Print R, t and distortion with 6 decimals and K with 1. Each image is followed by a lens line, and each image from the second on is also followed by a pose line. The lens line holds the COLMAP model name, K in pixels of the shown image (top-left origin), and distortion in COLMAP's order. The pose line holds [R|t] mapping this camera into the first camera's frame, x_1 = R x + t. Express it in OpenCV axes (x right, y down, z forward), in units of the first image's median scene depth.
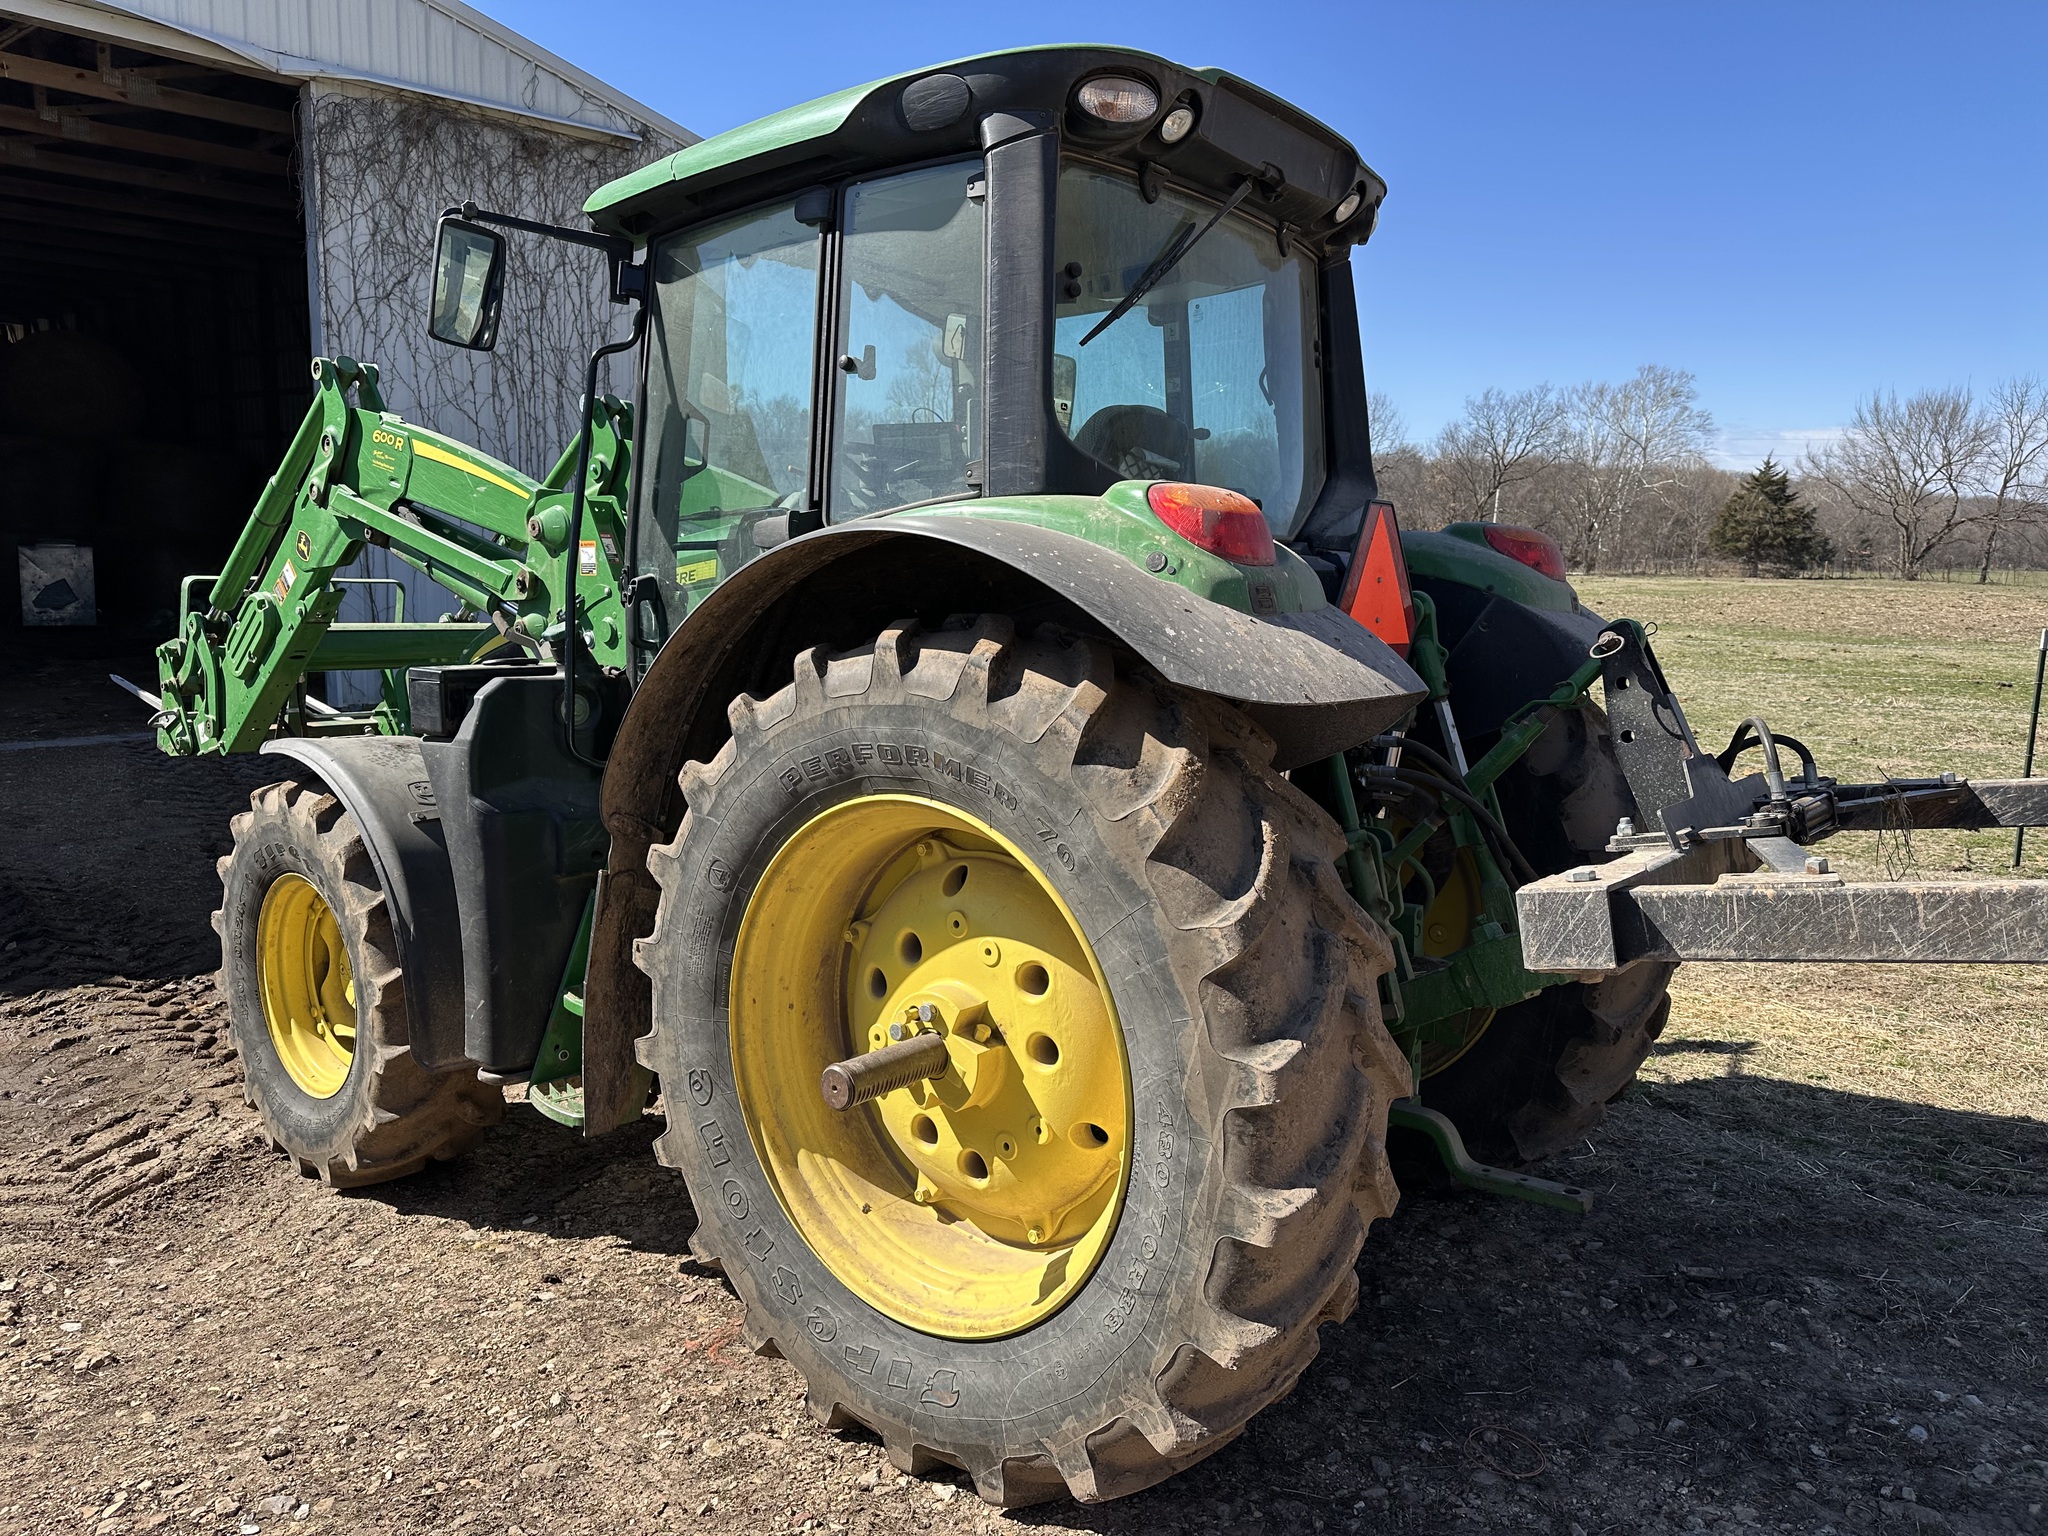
lens RADIAL K [[1451.5, 0, 1011.8], [0, 1451.5, 764.1], [0, 0, 1]] dist [0.038946, -0.047753]
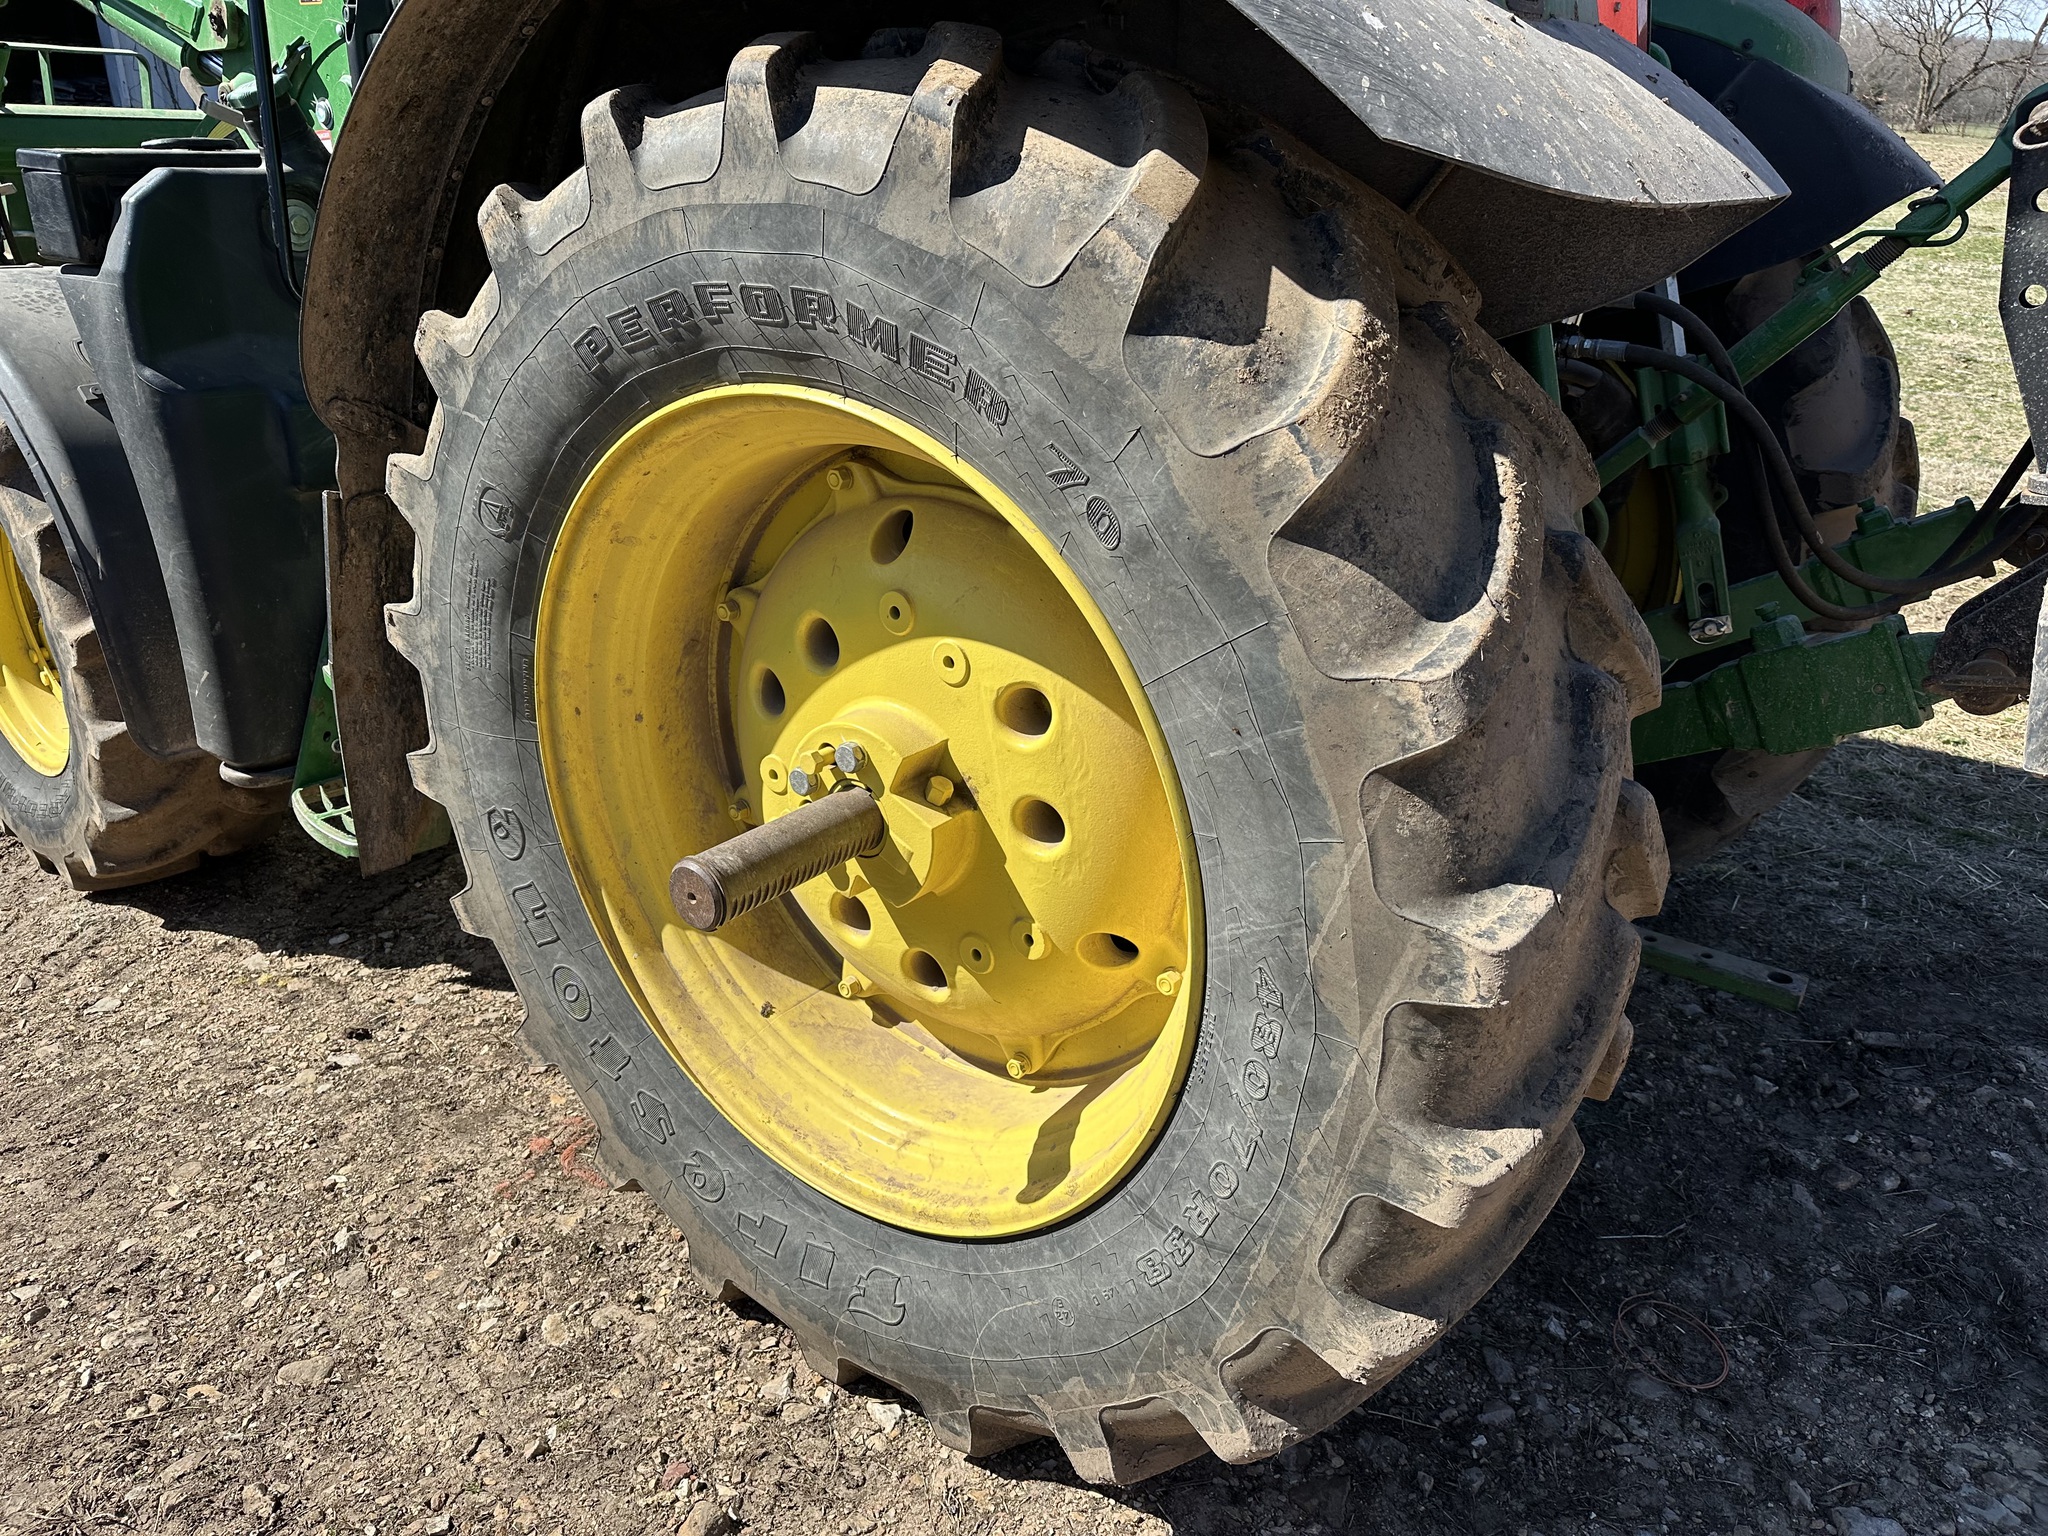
lens RADIAL K [[1451.5, 0, 1025.8], [0, 1451.5, 772.0], [0, 0, 1]] dist [0.038946, -0.047753]
pose [[0.998758, 0.001936, 0.049789, -0.013574], [-0.016450, 0.956028, 0.292815, -0.001376], [-0.047033, -0.293270, 0.954872, 0.400673]]
